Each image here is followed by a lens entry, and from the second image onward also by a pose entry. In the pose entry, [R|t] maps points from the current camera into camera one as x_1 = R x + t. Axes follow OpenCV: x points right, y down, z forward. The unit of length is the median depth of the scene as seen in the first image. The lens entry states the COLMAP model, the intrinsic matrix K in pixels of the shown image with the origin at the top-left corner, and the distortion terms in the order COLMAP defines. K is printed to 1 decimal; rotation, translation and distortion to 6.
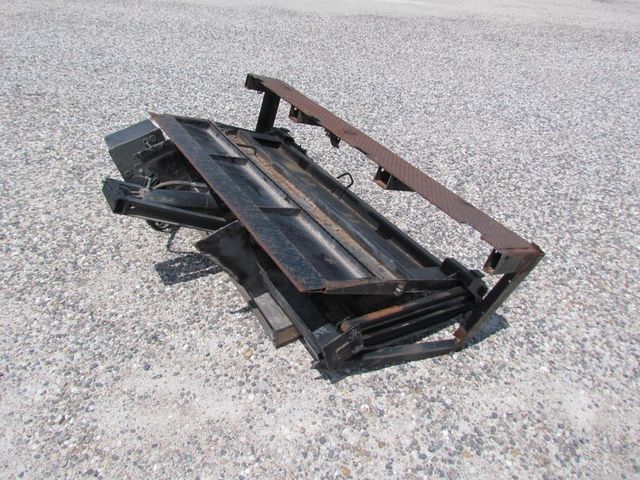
lens RADIAL K [[446.0, 0, 320.0], [0, 446.0, 240.0], [0, 0, 1]] dist [0.003174, -0.030931]
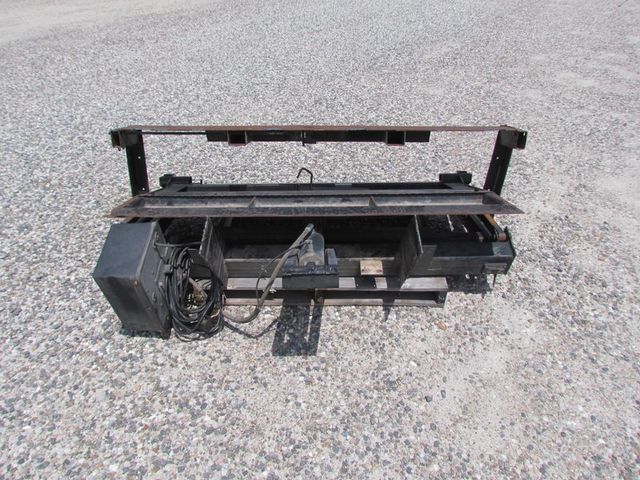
lens RADIAL K [[440.6, 0, 310.3], [0, 440.6, 240.2], [0, 0, 1]] dist [-0.027158, 0.007748]
pose [[0.542911, -0.539773, 0.643345, -0.926009], [0.536104, 0.812433, 0.229227, -0.330931], [-0.646405, 0.220450, 0.730454, 0.399418]]
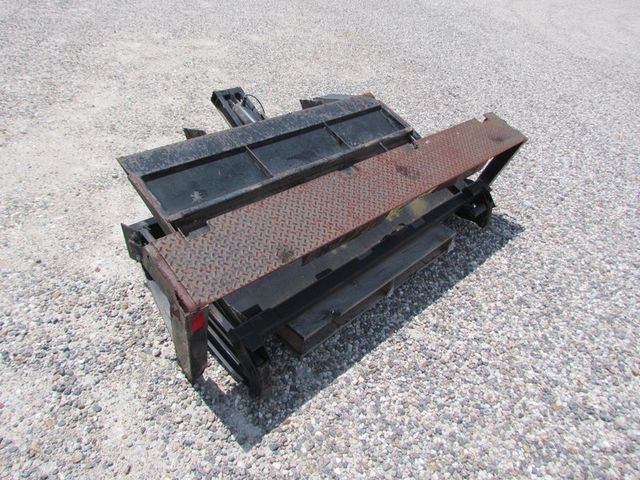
lens RADIAL K [[460.2, 0, 302.1], [0, 460.2, 241.1], [0, 0, 1]] dist [-0.007217, -0.004261]
pose [[0.226191, 0.554693, -0.800720, 0.960958], [-0.659089, 0.692432, 0.293495, -0.345969], [0.717244, 0.461360, 0.522214, 0.620102]]
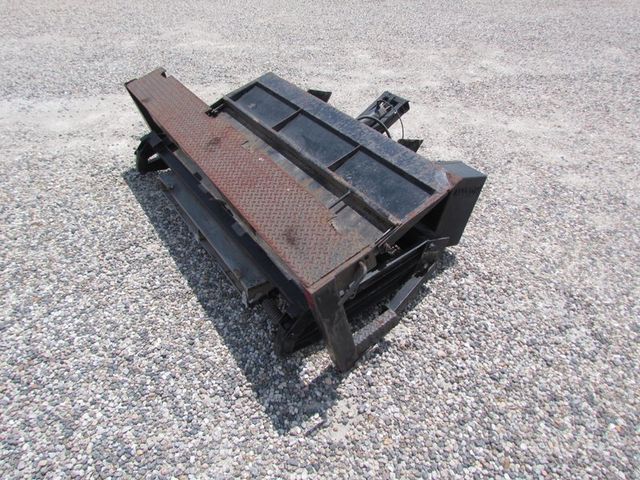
lens RADIAL K [[446.0, 0, 320.0], [0, 446.0, 240.0], [0, 0, 1]] dist [0.003174, -0.030931]
pose [[-0.996060, -0.037278, -0.080469, -0.115310], [-0.087435, 0.261016, 0.961367, -1.347404], [-0.014834, 0.964614, -0.263247, 1.804474]]
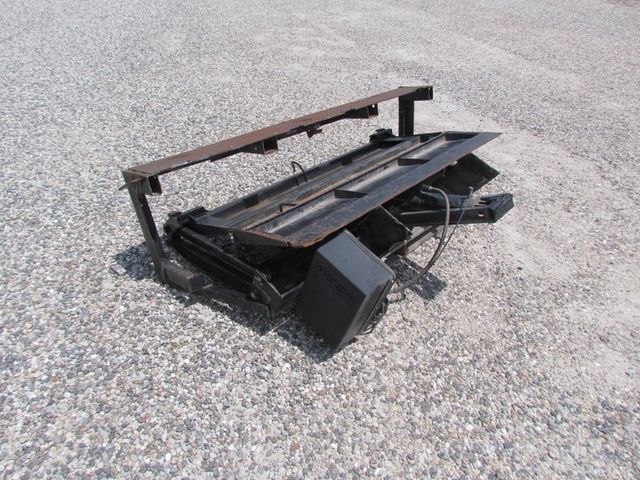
lens RADIAL K [[446.0, 0, 320.0], [0, 446.0, 240.0], [0, 0, 1]] dist [0.003174, -0.030931]
pose [[-0.232643, -0.620624, 0.748801, -1.204361], [0.528095, 0.565924, 0.633123, -0.952752], [-0.816696, 0.542730, 0.196090, 1.167161]]
